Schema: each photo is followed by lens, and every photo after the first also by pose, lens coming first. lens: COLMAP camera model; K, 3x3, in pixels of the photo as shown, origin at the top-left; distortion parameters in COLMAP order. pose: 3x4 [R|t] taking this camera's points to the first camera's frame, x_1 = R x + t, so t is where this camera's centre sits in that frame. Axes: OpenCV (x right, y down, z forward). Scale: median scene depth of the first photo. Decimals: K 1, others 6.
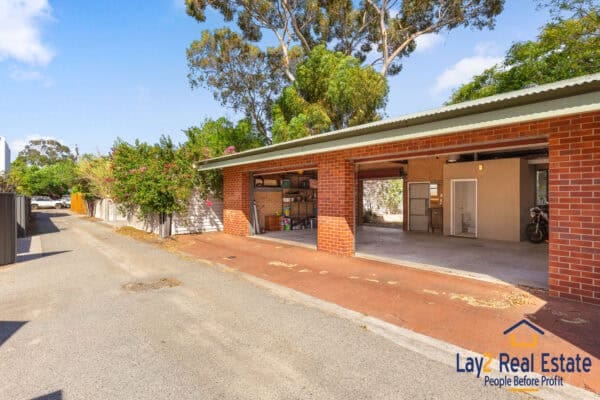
lens RADIAL K [[319.1, 0, 300.0], [0, 319.1, 197.6], [0, 0, 1]] dist [-0.001974, -0.000764]
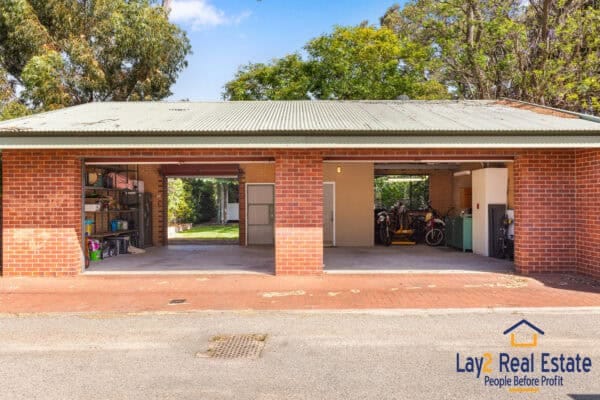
lens RADIAL K [[507.9, 0, 300.2], [0, 507.9, 201.0], [0, 0, 1]] dist [0.023240, 0.011668]
pose [[0.625760, -0.002758, 0.780010, -1.446293], [0.005115, 0.999987, -0.000569, -0.007542], [-0.779999, 0.004346, 0.625766, 0.358836]]
